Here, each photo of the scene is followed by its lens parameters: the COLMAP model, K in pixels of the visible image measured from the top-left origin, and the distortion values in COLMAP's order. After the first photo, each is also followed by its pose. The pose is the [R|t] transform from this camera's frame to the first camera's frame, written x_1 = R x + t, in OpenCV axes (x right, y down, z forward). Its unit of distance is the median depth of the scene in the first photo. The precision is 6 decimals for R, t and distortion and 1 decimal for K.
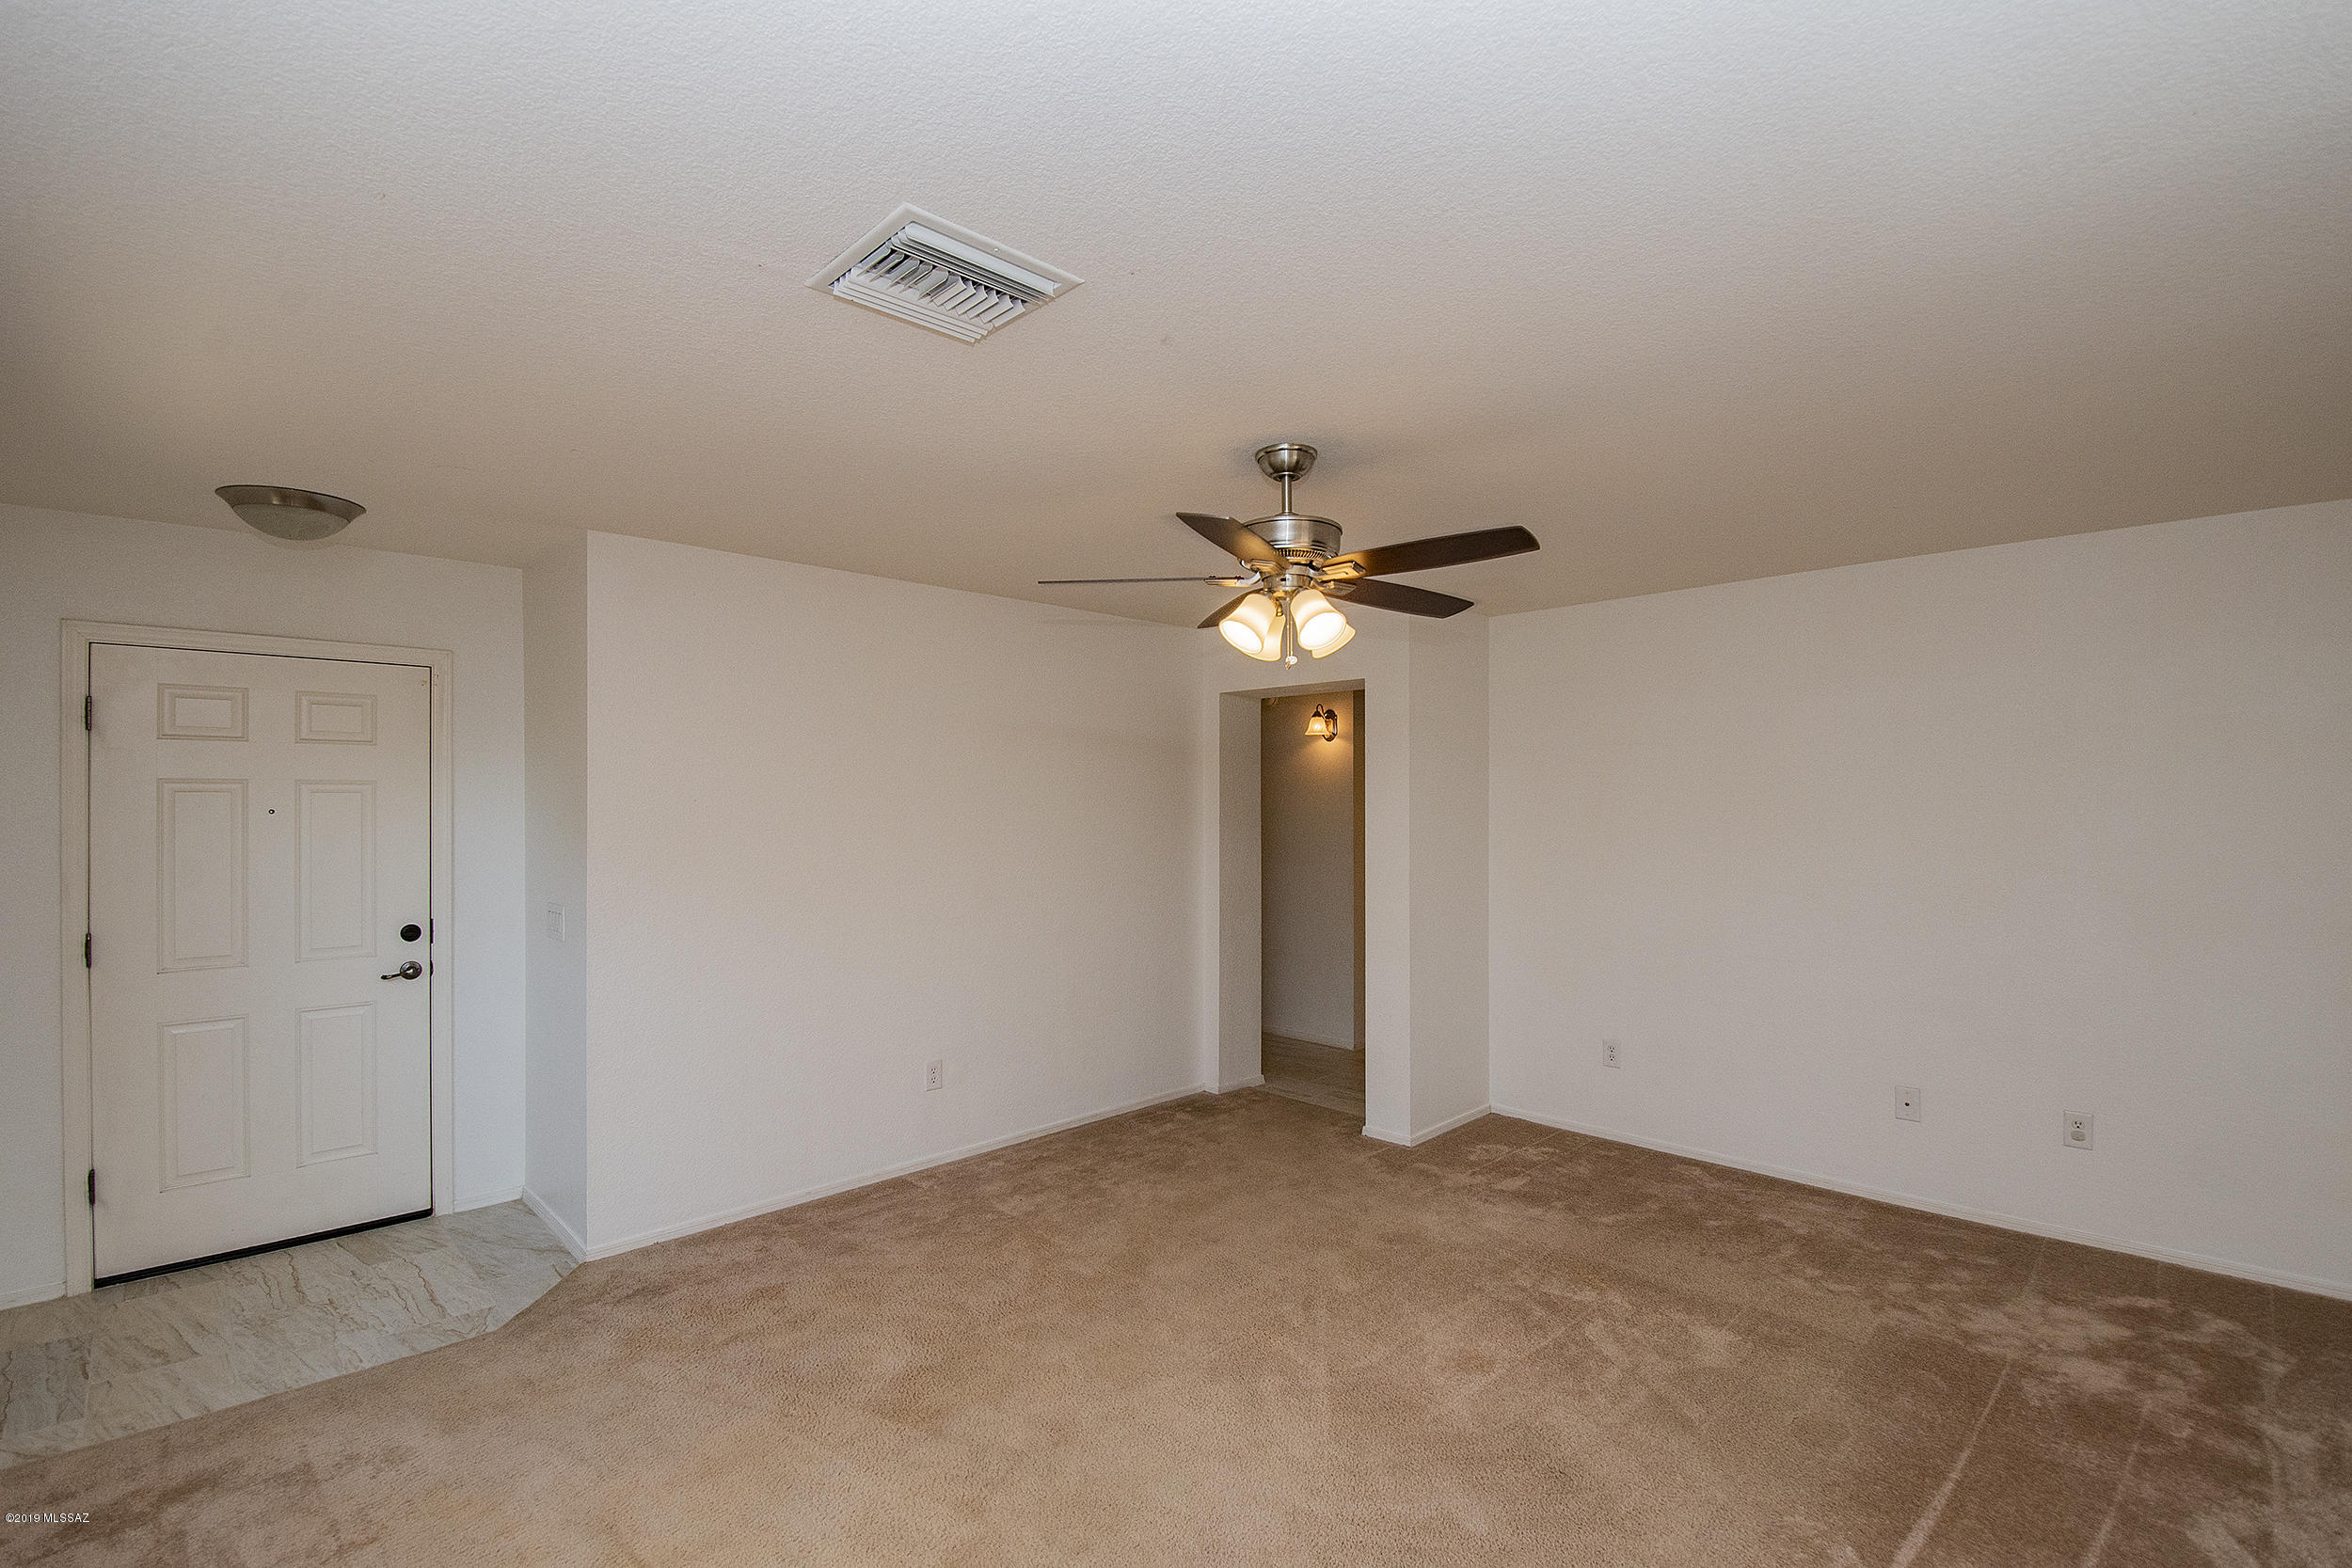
lens RADIAL K [[1064.0, 0, 1176.0], [0, 1064.0, 784.0], [0, 0, 1]] dist [0.001795, -0.017771]
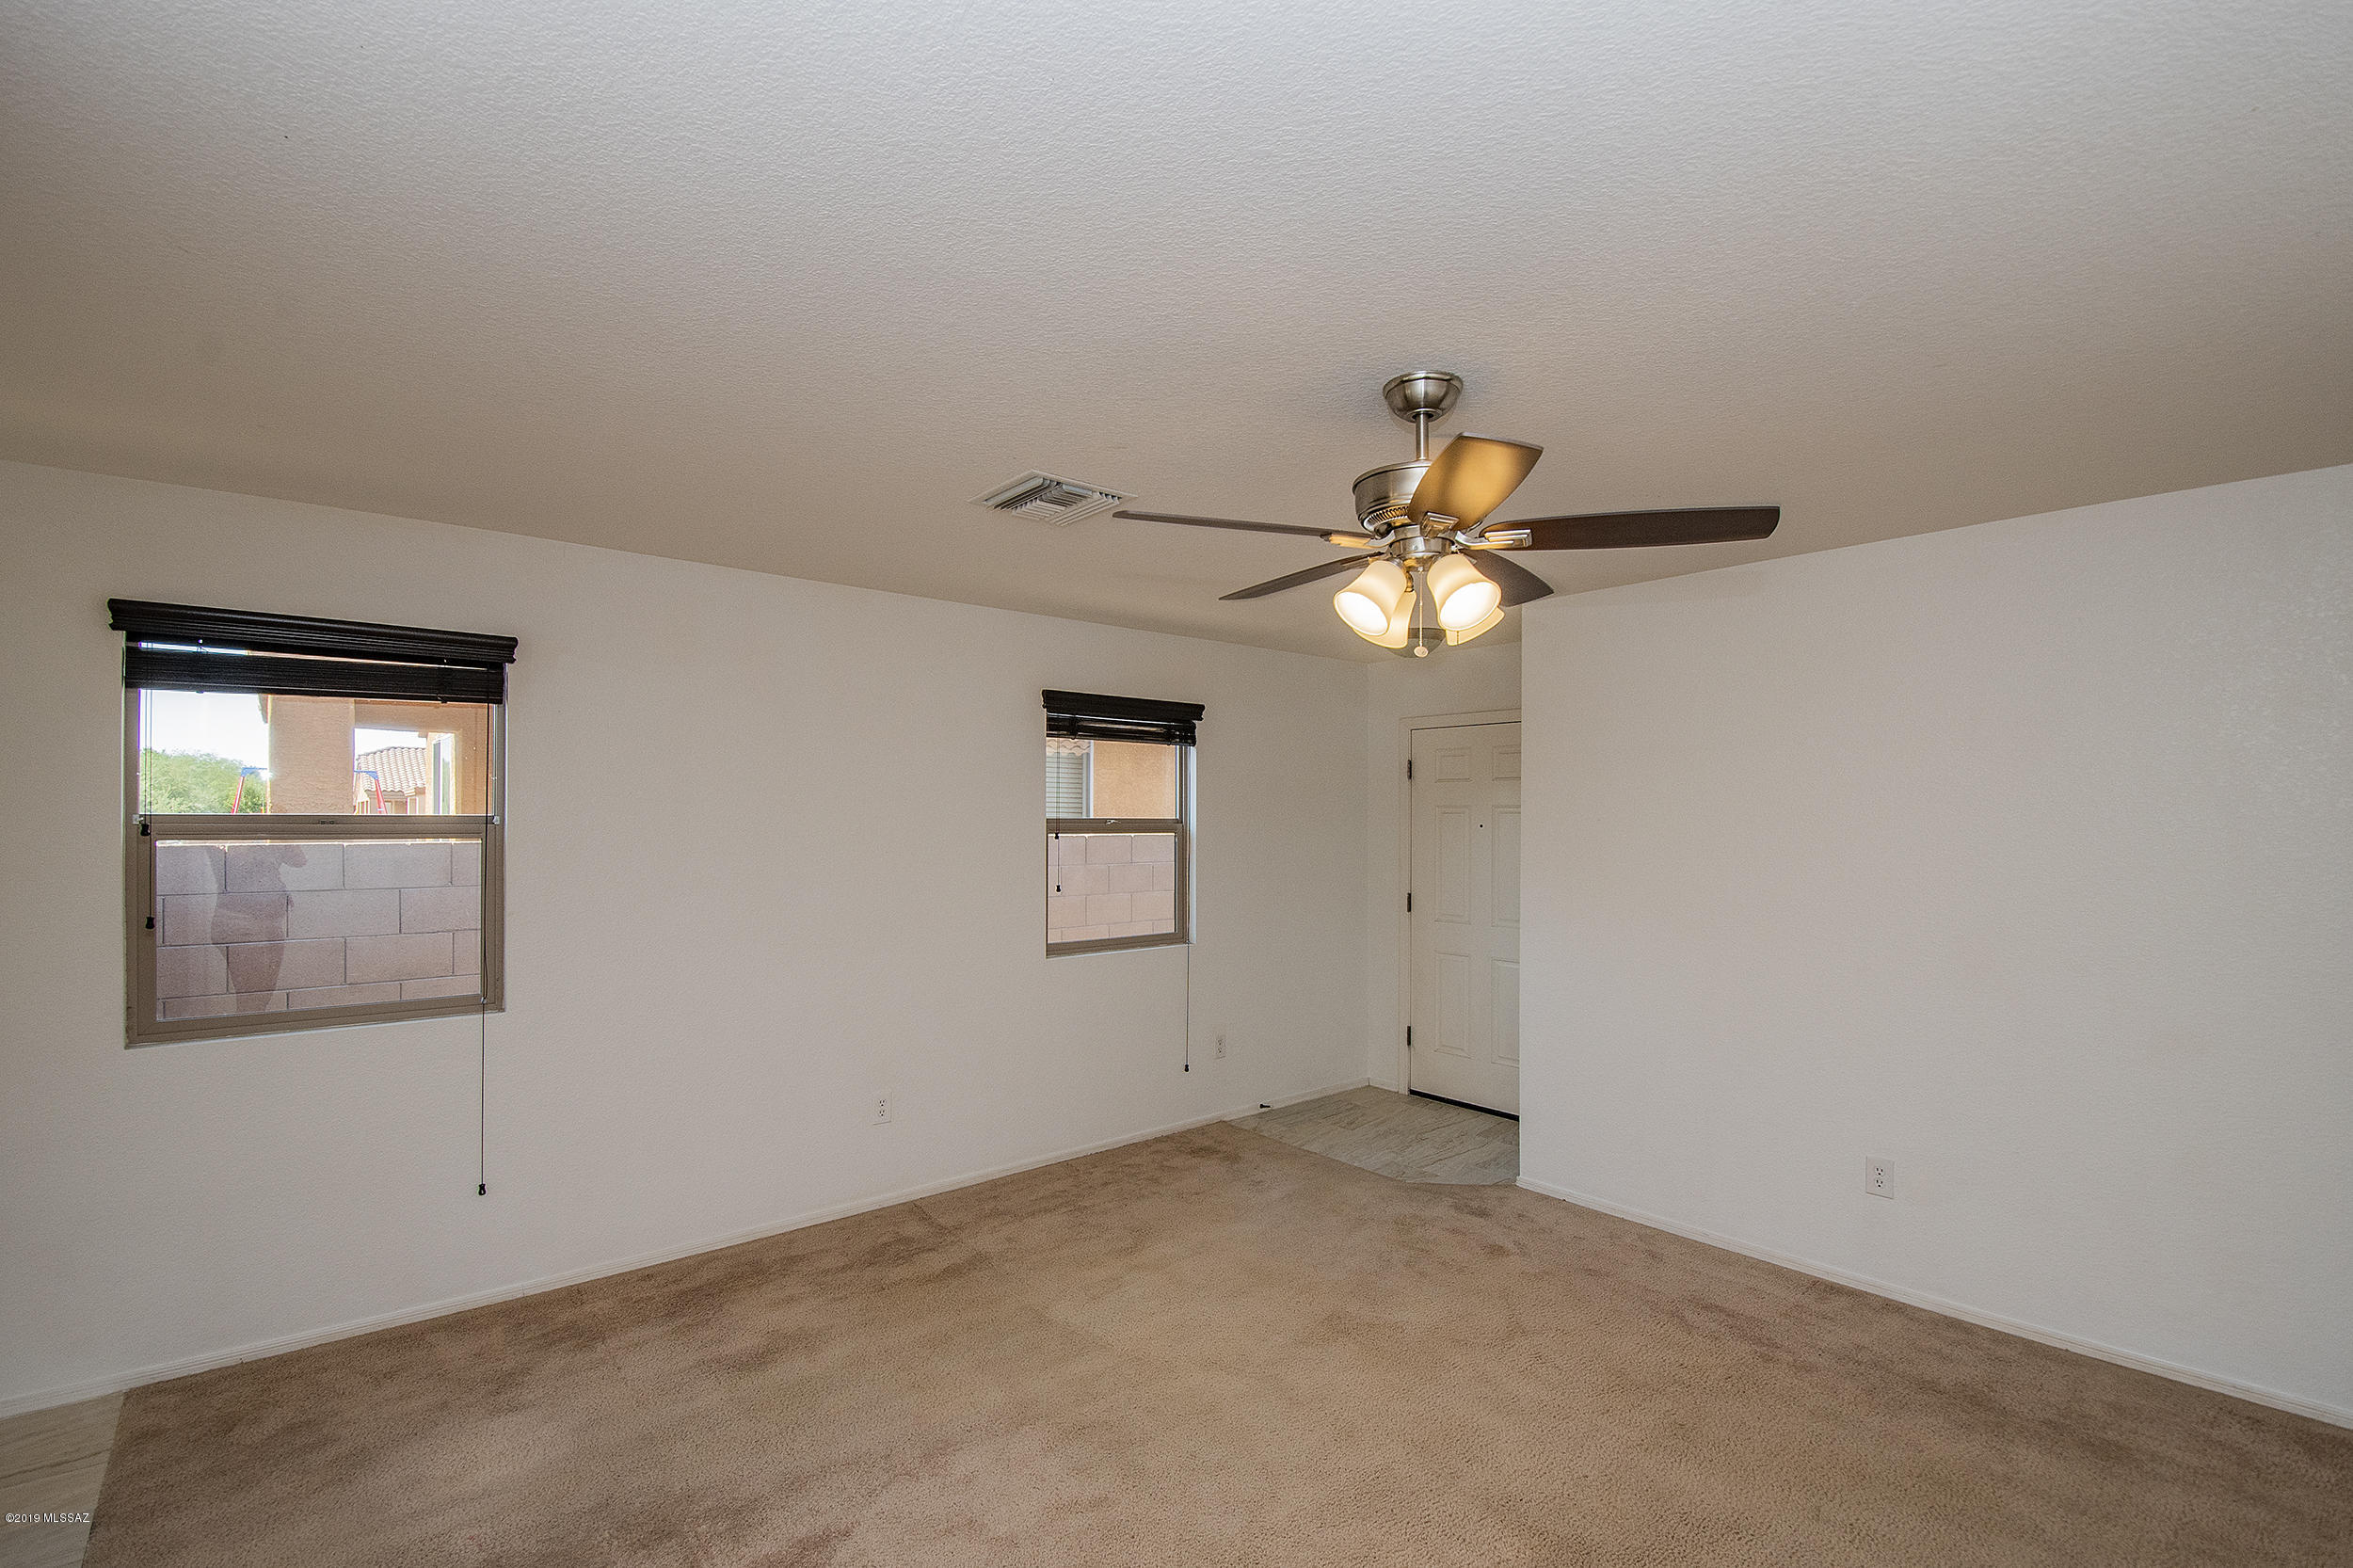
lens RADIAL K [[1055.5, 0, 1177.9], [0, 1055.5, 814.1], [0, 0, 1]] dist [0.011764, -0.021844]
pose [[-0.074068, 0.002600, -0.997250, 0.896207], [0.016668, 0.999860, 0.001369, 0.001907], [0.997114, -0.016521, -0.074101, 0.859180]]
